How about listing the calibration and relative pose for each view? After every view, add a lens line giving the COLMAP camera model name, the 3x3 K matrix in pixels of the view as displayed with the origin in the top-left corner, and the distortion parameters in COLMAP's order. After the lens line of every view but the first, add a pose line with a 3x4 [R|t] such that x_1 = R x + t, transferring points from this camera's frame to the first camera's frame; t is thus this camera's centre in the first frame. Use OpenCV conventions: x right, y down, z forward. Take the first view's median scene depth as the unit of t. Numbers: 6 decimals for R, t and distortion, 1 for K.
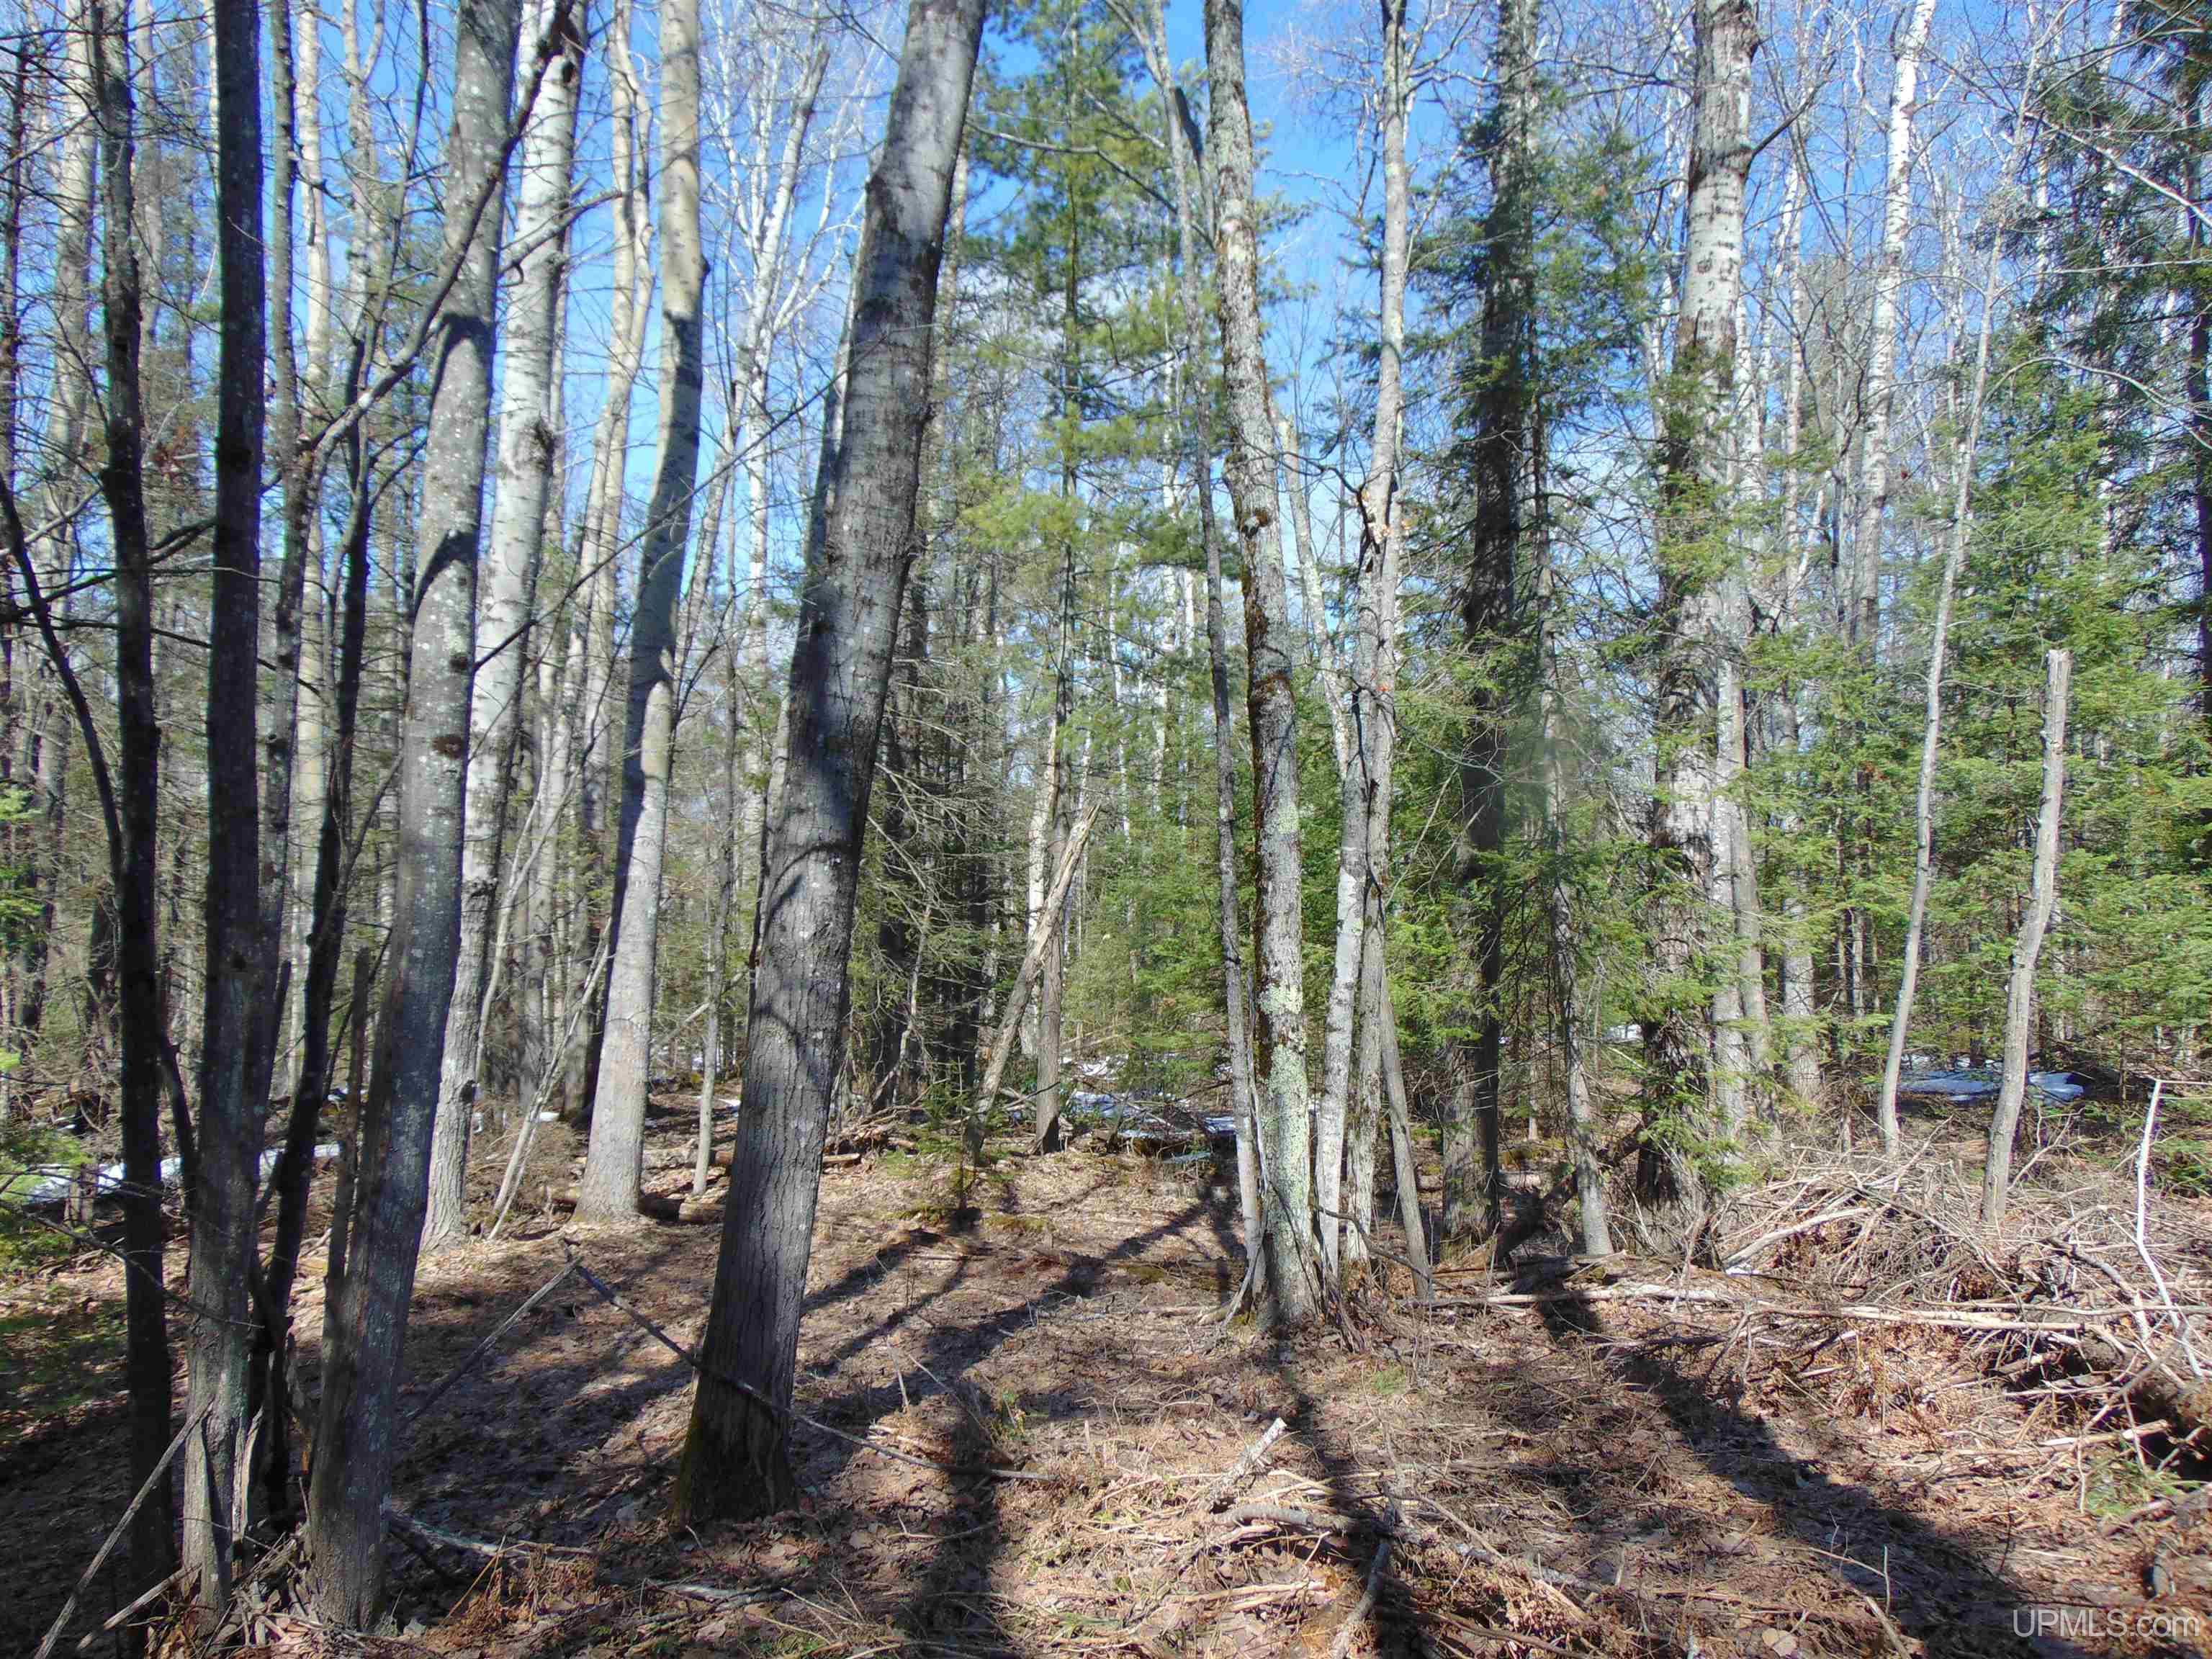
lens RADIAL K [[1647.8, 0, 1101.8], [0, 1647.8, 837.5], [0, 0, 1]] dist [-0.045376, 0.087929]
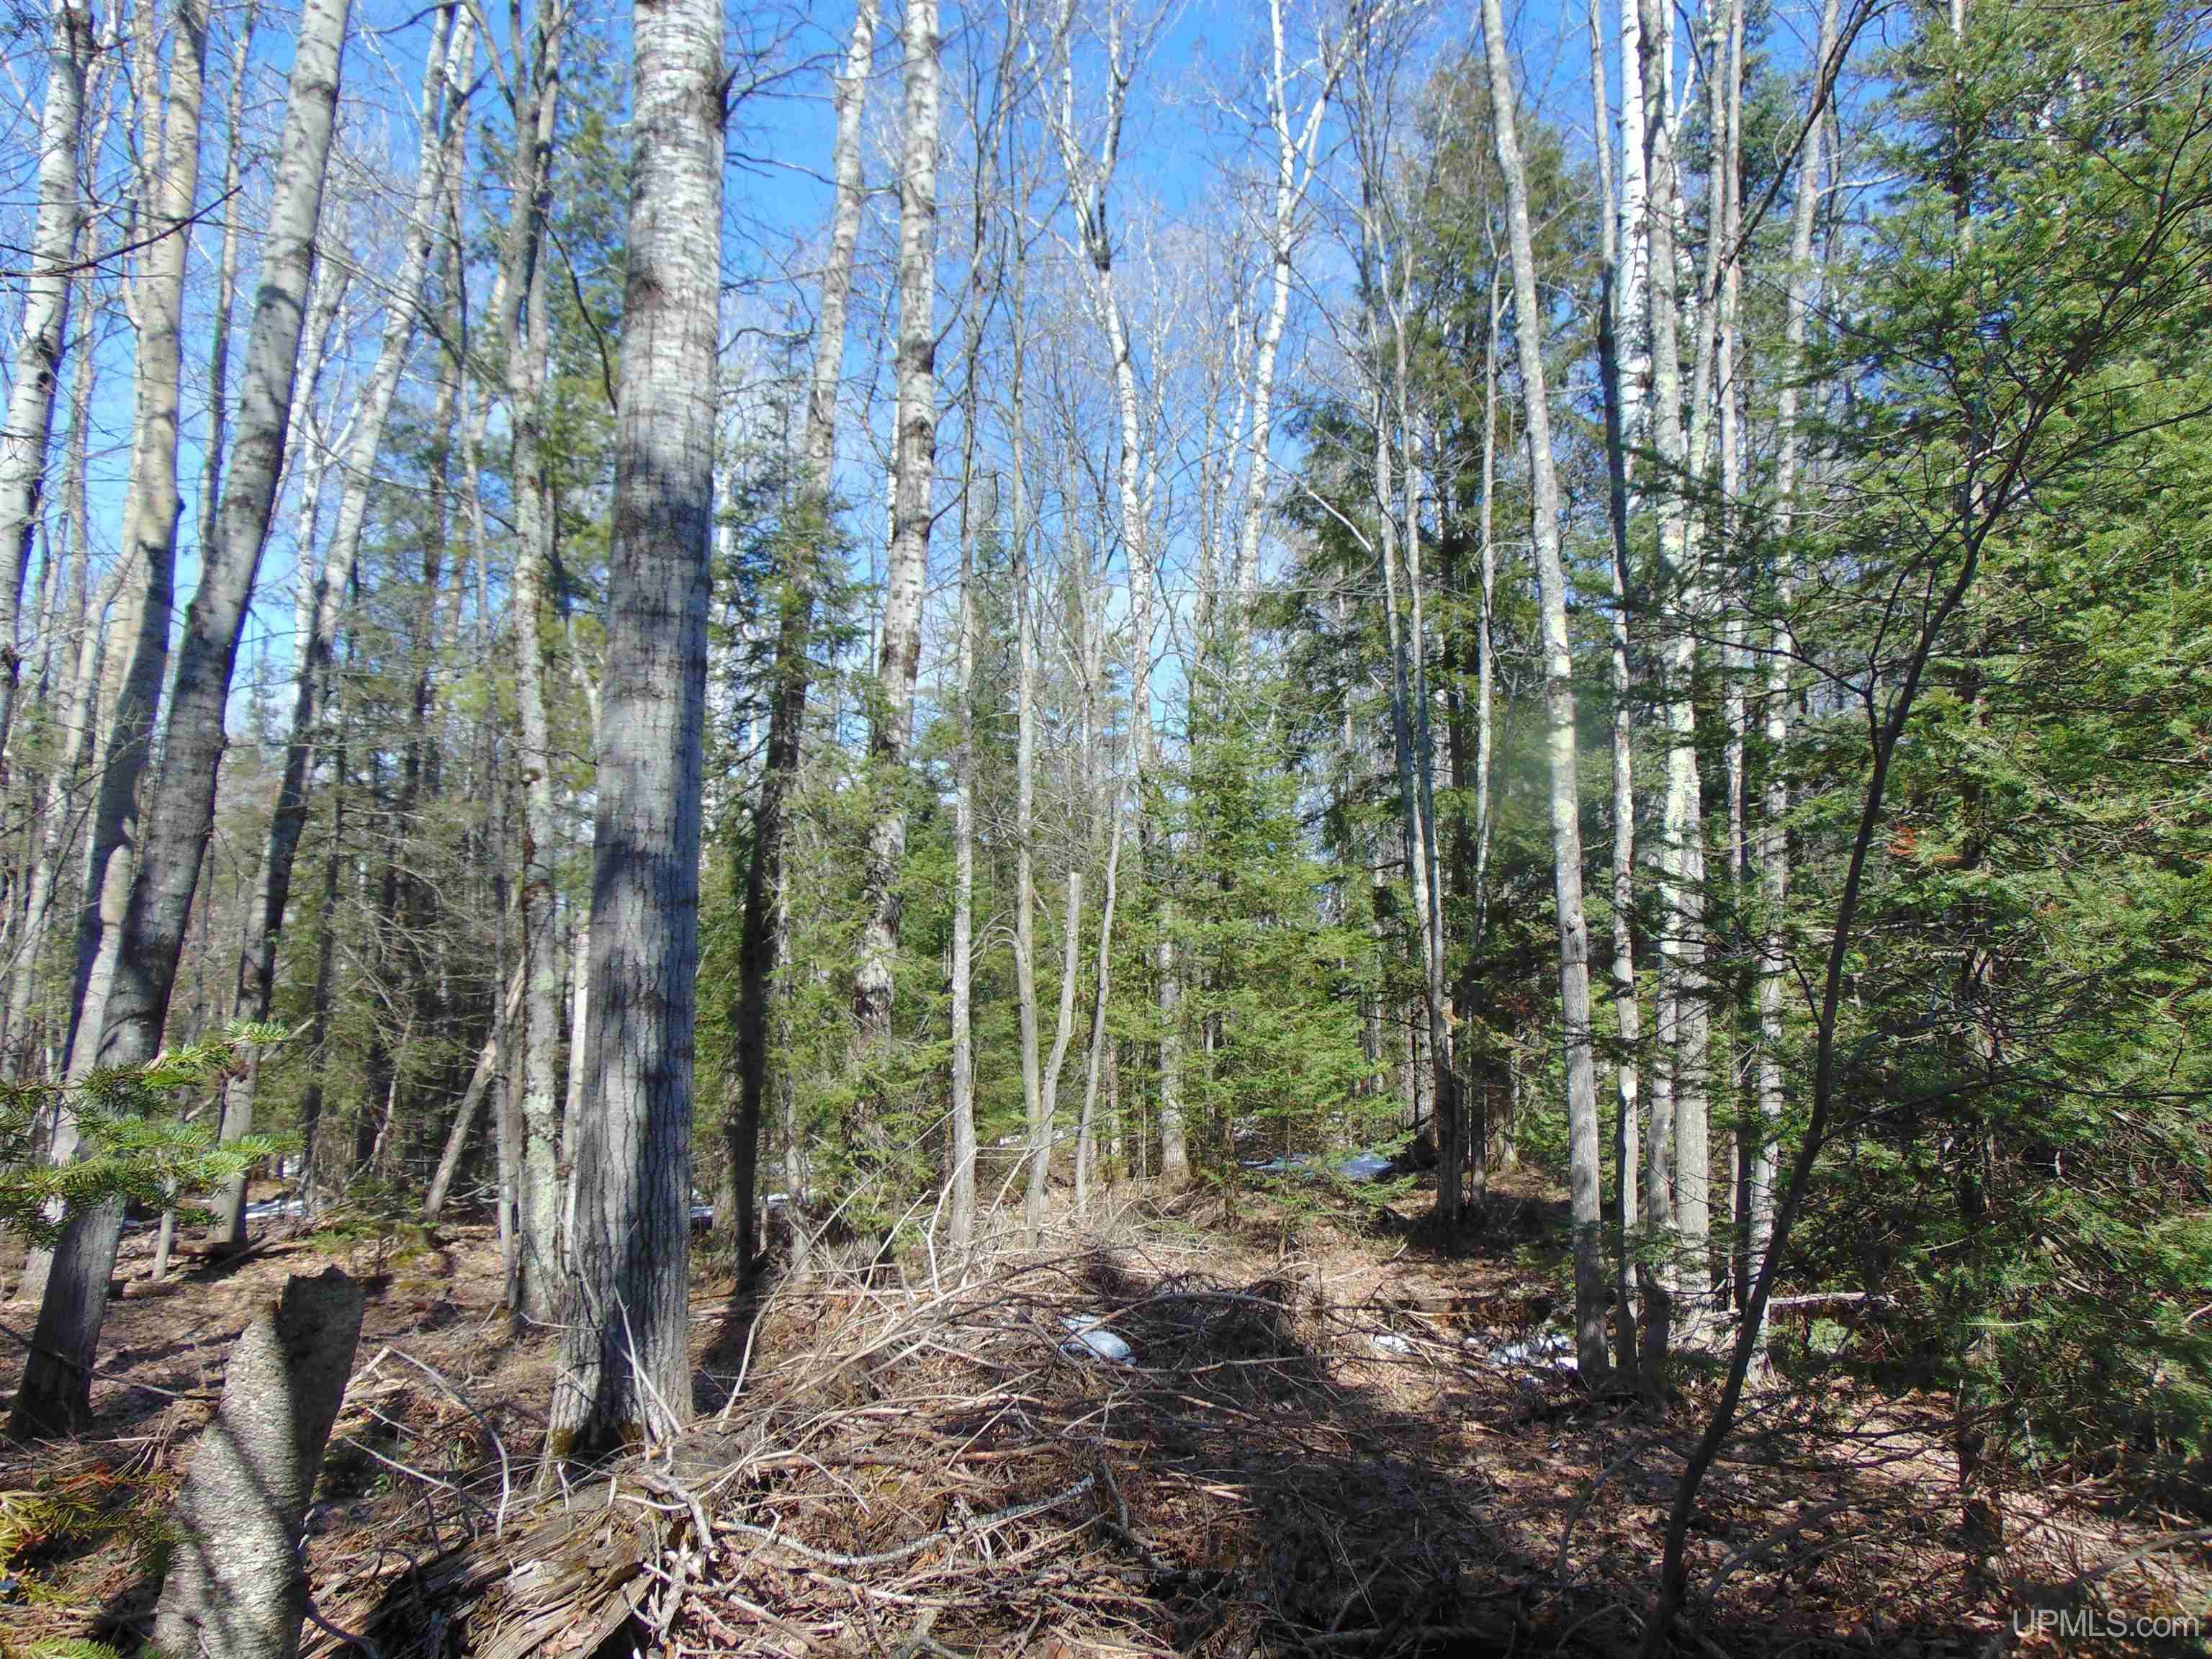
lens RADIAL K [[1647.8, 0, 1101.8], [0, 1647.8, 837.5], [0, 0, 1]] dist [-0.045376, 0.087929]
pose [[0.974975, 0.023399, 0.221082, 0.172063], [-0.010340, 0.998142, -0.060044, -0.035358], [-0.222076, 0.056255, 0.973405, -0.346980]]
